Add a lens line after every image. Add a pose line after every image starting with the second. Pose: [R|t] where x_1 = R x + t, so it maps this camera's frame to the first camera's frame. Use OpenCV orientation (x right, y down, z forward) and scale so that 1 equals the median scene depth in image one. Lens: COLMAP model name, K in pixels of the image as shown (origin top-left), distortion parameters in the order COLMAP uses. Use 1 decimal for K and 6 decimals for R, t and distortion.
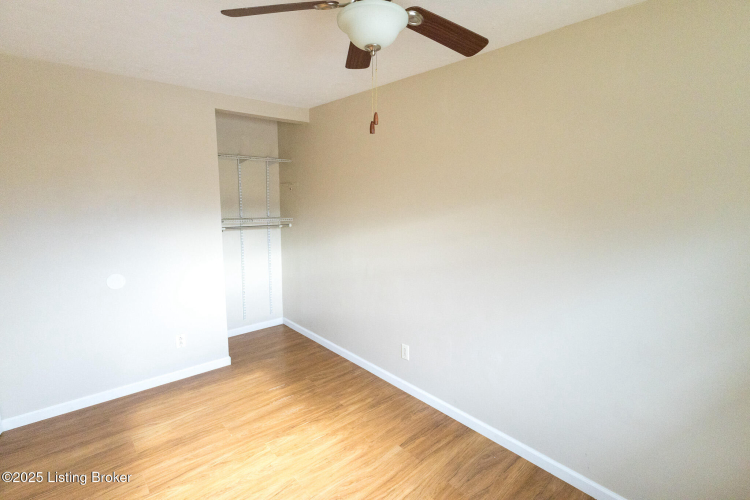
lens RADIAL K [[371.3, 0, 375.0], [0, 371.3, 250.0], [0, 0, 1]] dist [0.001908, 0.000208]
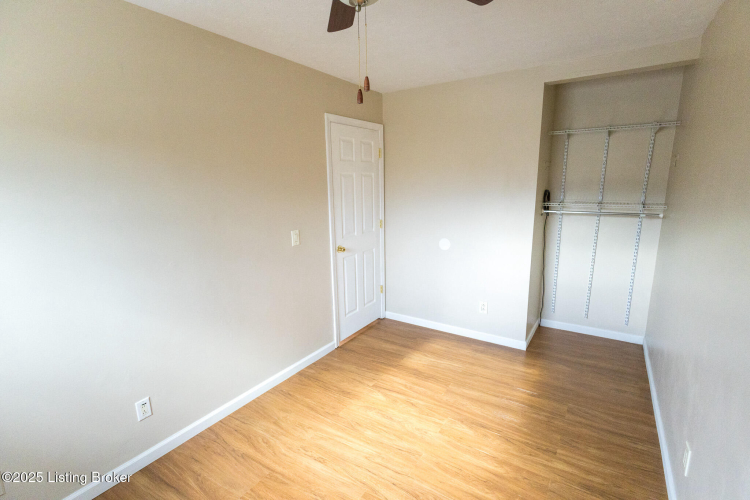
lens RADIAL K [[353.8, 0, 372.0], [0, 353.8, 249.6], [0, 0, 1]] dist [0.006528, 0.000541]
pose [[0.255055, 0.174788, -0.950997, 0.452017], [-0.124145, 0.981306, 0.147063, -0.051415], [0.958924, 0.080552, 0.271986, 0.434256]]
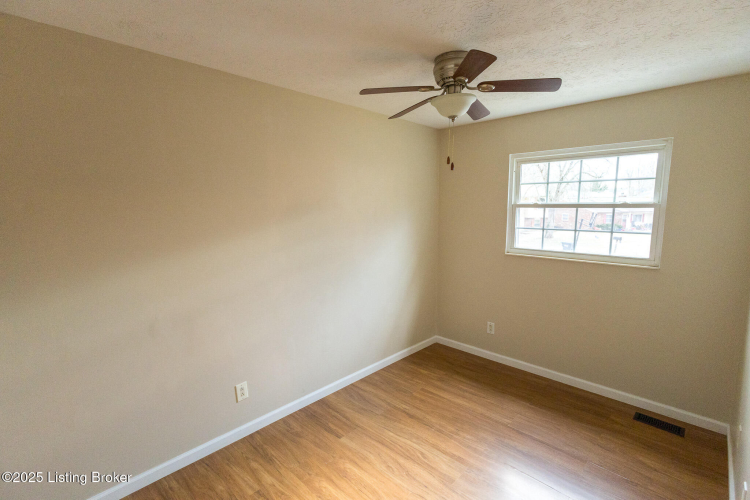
lens RADIAL K [[342.5, 0, 379.5], [0, 342.5, 252.7], [0, 0, 1]] dist [0.001355, 0.000200]
pose [[-0.100041, -0.138644, 0.985276, -0.761337], [0.144843, 0.977666, 0.152280, -0.126371], [-0.984384, 0.157945, -0.077725, 0.775597]]
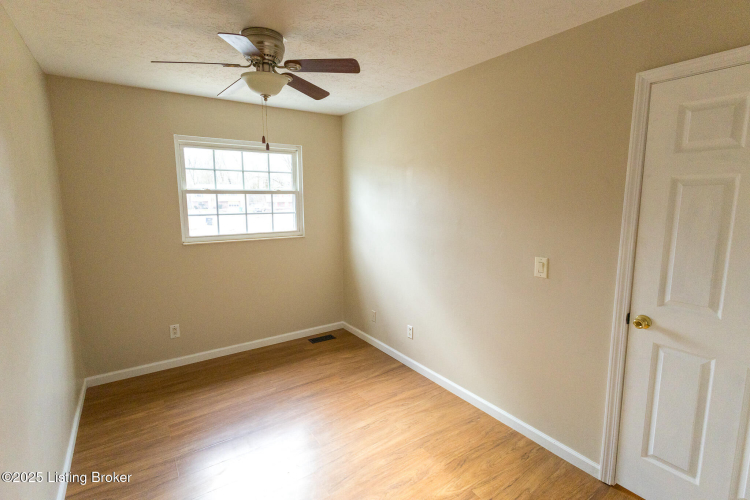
lens RADIAL K [[353.8, 0, 372.0], [0, 353.8, 249.6], [0, 0, 1]] dist [0.006528, 0.000541]
pose [[-0.992625, -0.019015, 0.119728, -0.328550], [0.015760, 0.959001, 0.282964, -0.173897], [-0.120200, 0.282764, -0.951628, 1.298086]]
